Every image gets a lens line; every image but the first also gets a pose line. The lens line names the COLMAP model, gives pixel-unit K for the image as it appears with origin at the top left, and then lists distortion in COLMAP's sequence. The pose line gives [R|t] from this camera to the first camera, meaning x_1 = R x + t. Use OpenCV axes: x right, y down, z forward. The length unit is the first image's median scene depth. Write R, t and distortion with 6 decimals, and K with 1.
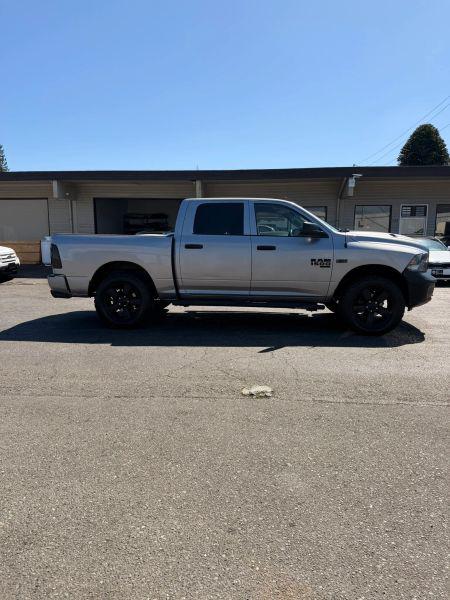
lens RADIAL K [[425.5, 0, 224.3], [0, 425.5, 298.3], [0, 0, 1]] dist [0.006016, -0.003823]
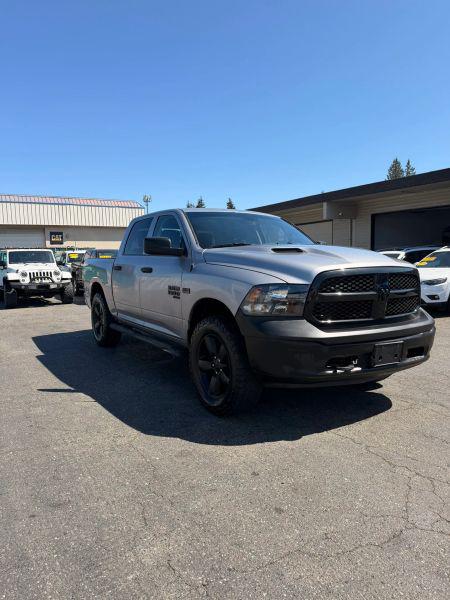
lens RADIAL K [[425.5, 0, 221.9], [0, 425.5, 288.4], [0, 0, 1]] dist [0.003950, 0.001547]
pose [[0.589658, 0.032712, -0.806990, 0.306378], [-0.085903, 0.996052, -0.022392, -0.029052], [0.803072, 0.082527, 0.590140, 0.232806]]
